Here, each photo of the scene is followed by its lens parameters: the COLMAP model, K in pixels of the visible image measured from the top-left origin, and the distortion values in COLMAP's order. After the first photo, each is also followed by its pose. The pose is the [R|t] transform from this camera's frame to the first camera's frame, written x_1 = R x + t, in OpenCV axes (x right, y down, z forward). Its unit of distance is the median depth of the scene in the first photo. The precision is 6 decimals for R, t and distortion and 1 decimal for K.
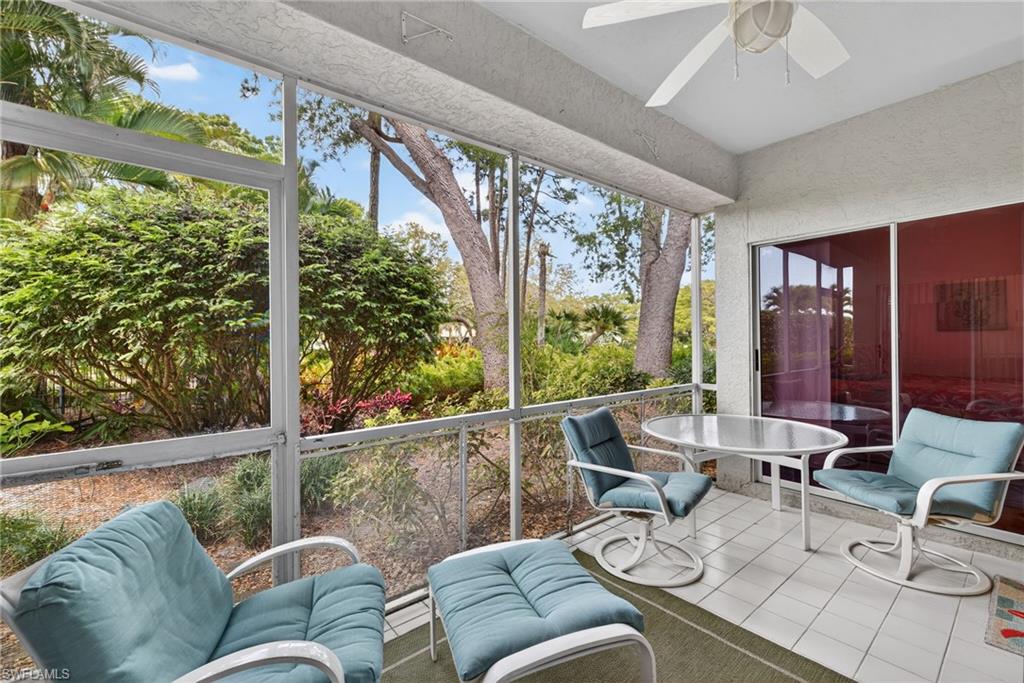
lens RADIAL K [[430.1, 0, 515.3], [0, 430.1, 339.2], [0, 0, 1]] dist [0.000546, -0.000253]
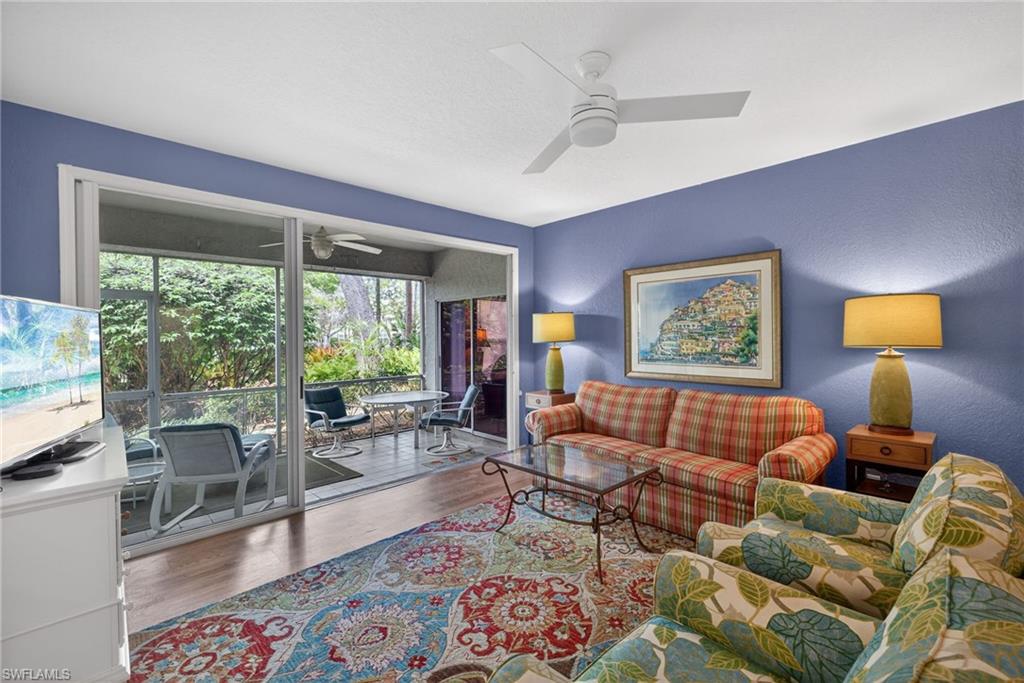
lens RADIAL K [[430.1, 0, 511.9], [0, 430.1, 338.9], [0, 0, 1]] dist [0.000546, -0.000253]
pose [[0.996062, -0.000544, 0.088663, 0.515520], [-0.000529, 0.999927, 0.012084, -0.054936], [-0.088663, -0.012083, 0.995988, -0.666462]]
